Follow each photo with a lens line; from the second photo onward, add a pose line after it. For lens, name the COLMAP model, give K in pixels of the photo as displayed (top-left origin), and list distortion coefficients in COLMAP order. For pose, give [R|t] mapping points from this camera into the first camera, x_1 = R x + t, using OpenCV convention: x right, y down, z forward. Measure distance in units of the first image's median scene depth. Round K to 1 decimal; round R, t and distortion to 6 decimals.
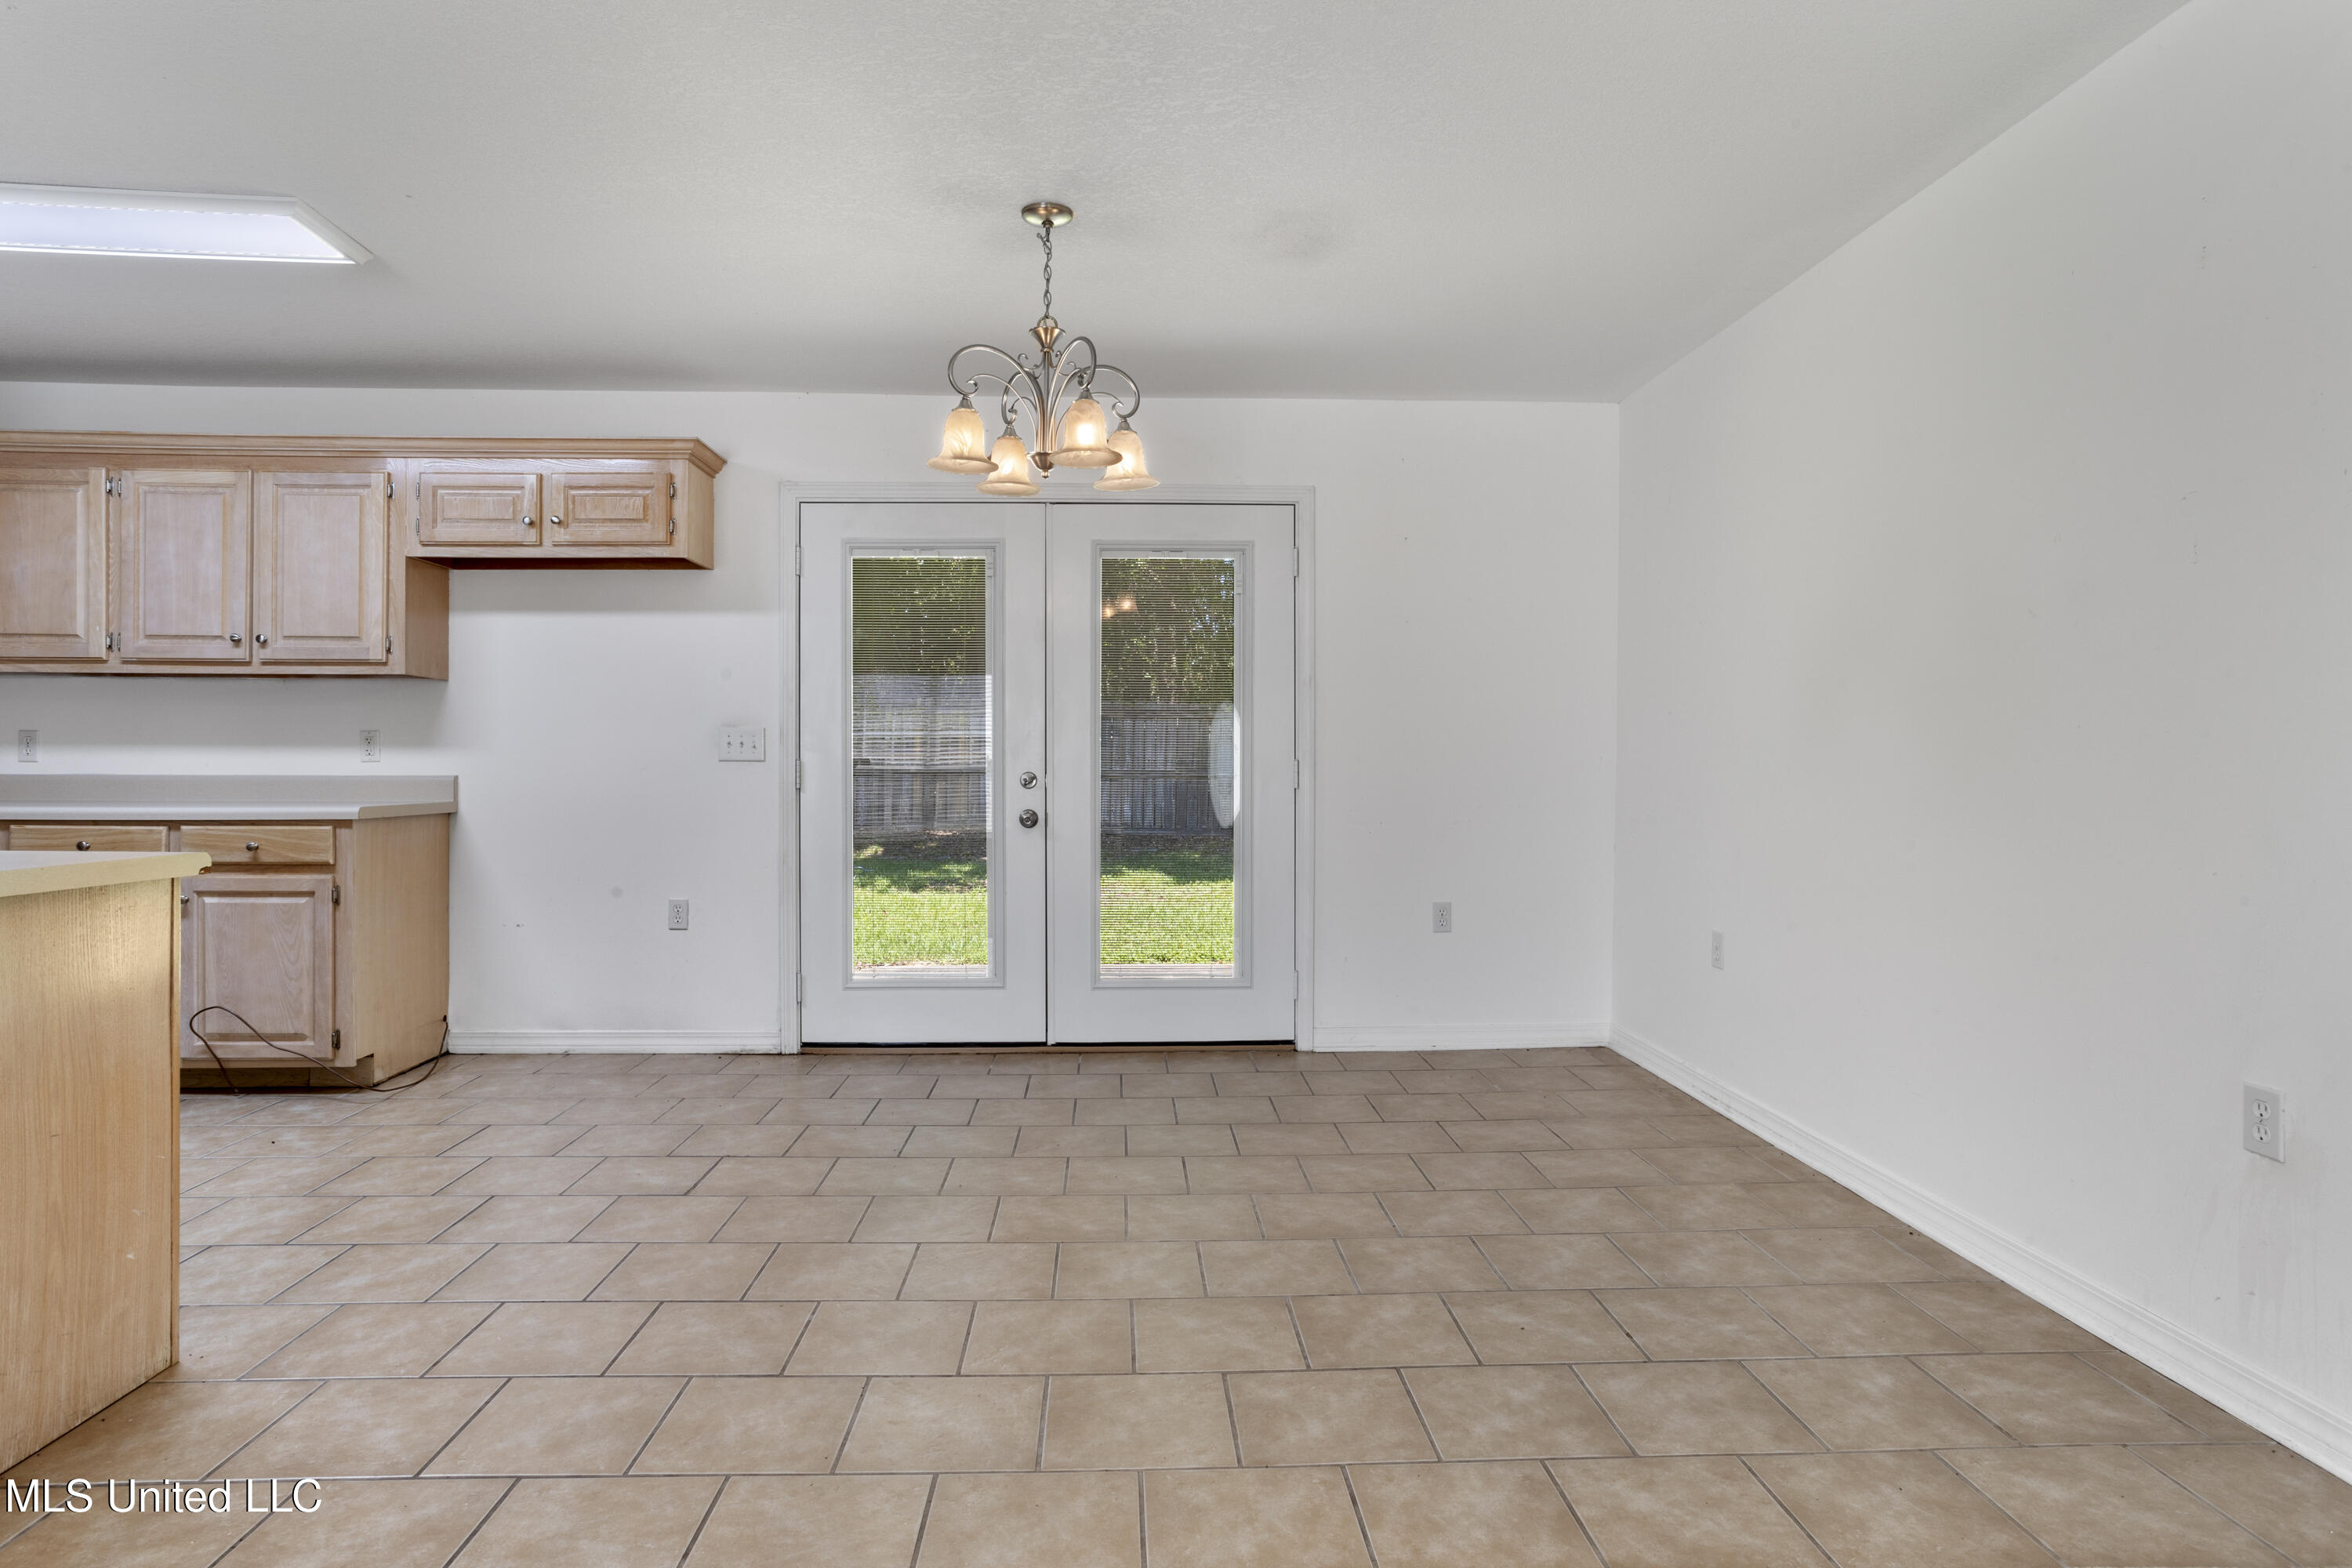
lens RADIAL K [[1294.5, 0, 1163.0], [0, 1294.5, 769.0], [0, 0, 1]] dist [-0.006380, 0.005782]
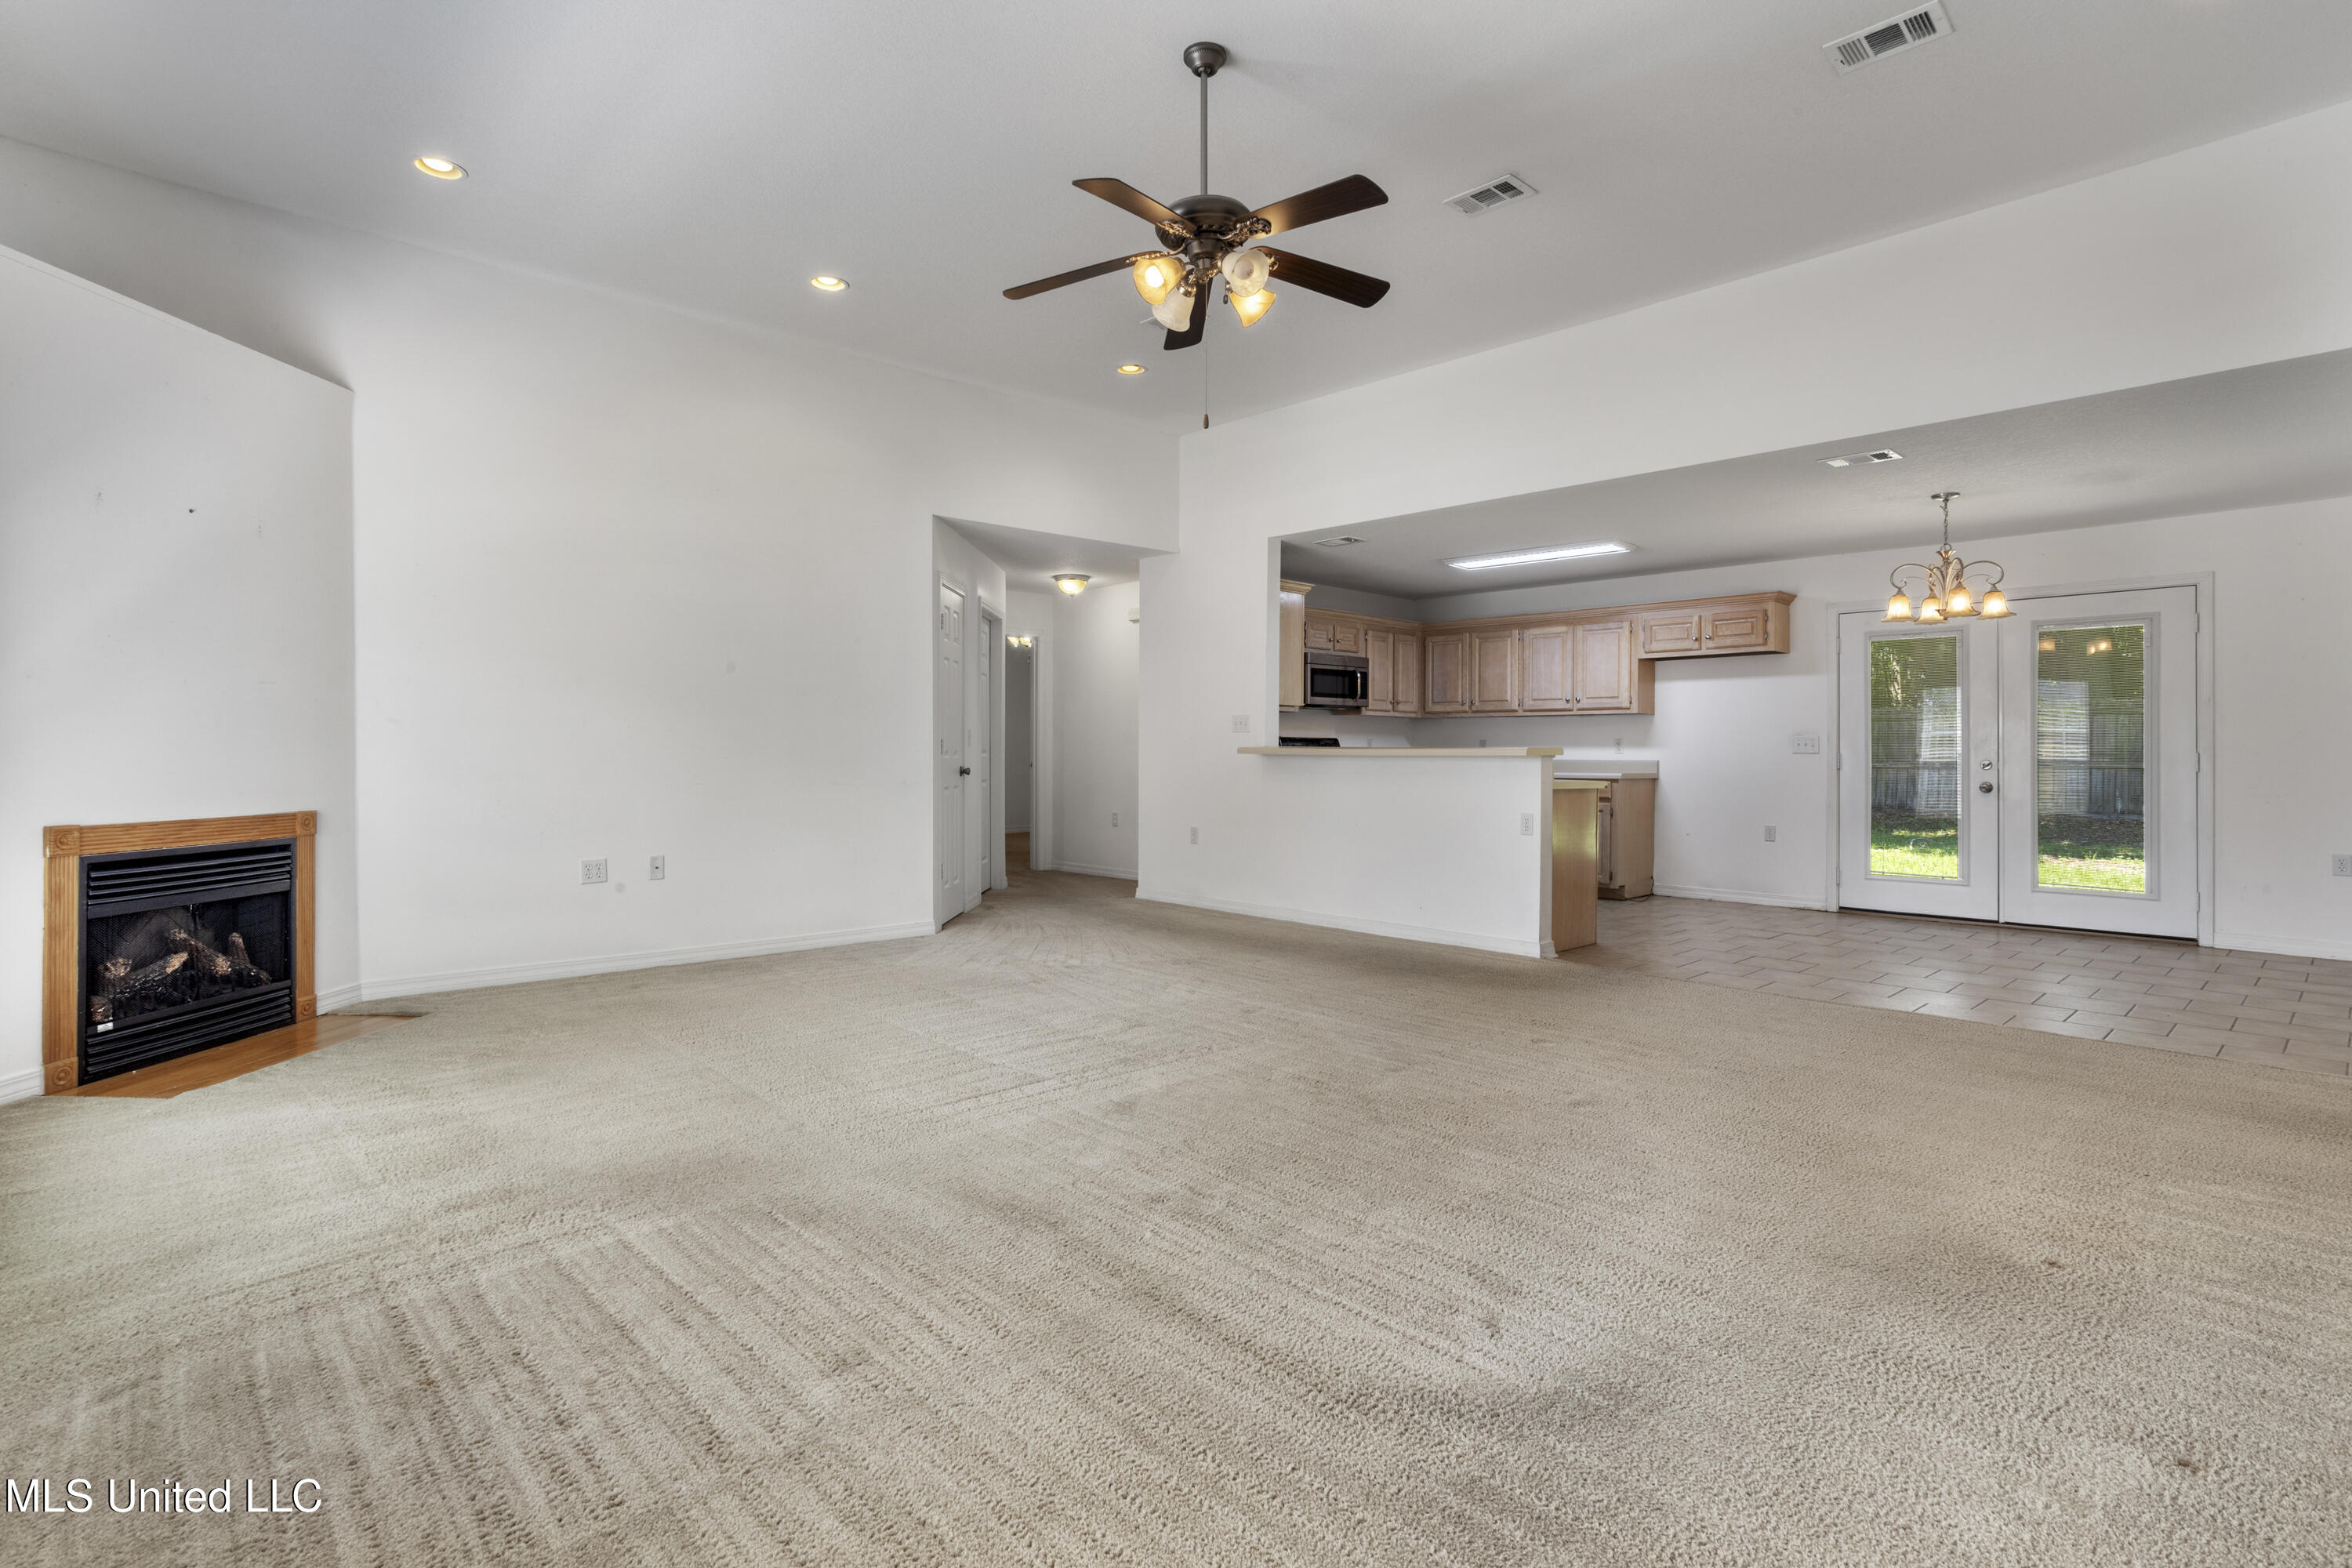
lens RADIAL K [[1136.8, 0, 1156.9], [0, 1136.8, 745.0], [0, 0, 1]] dist [-0.031209, 0.014872]
pose [[0.643690, -0.003308, -0.765279, 0.353118], [-0.008625, 0.999896, -0.011577, 0.009409], [0.765238, 0.014052, 0.643594, -0.853844]]
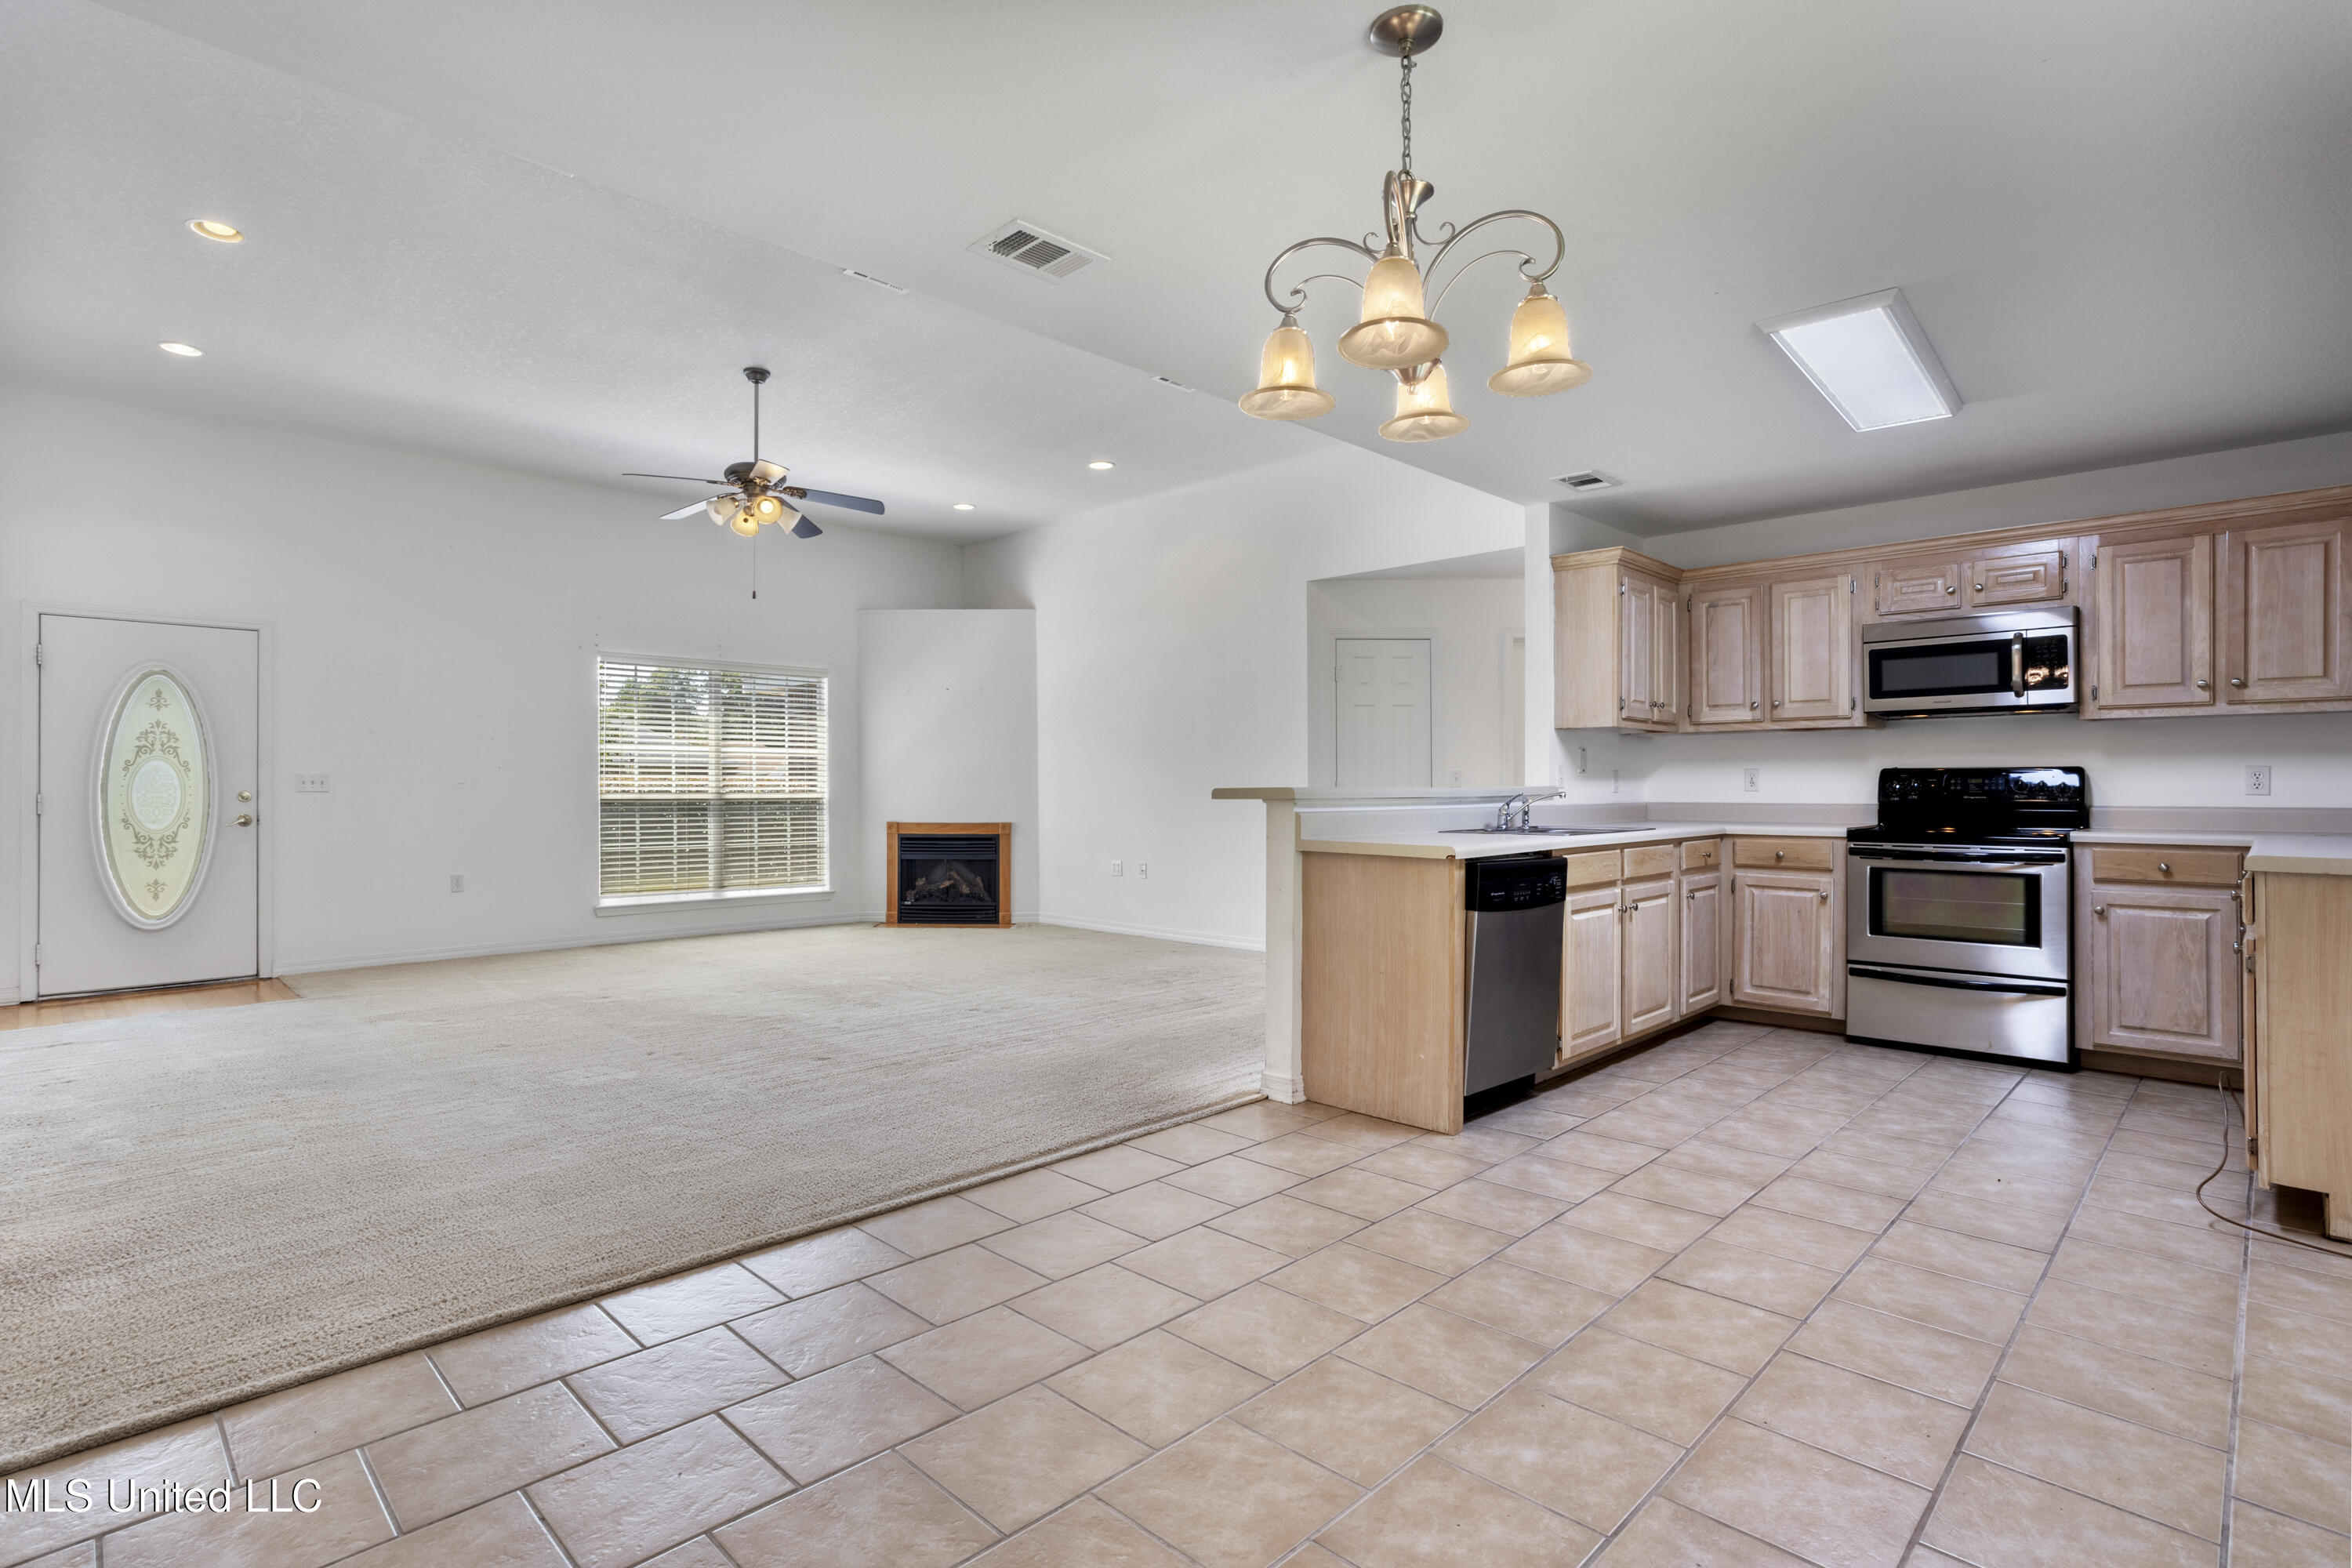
lens RADIAL K [[1136.8, 0, 1156.1], [0, 1136.8, 772.1], [0, 0, 1]] dist [-0.031209, 0.014872]
pose [[-0.732869, -0.011432, -0.680273, 0.314909], [-0.006450, 0.999931, -0.009856, -0.010089], [0.680339, -0.002835, -0.732892, 0.994134]]
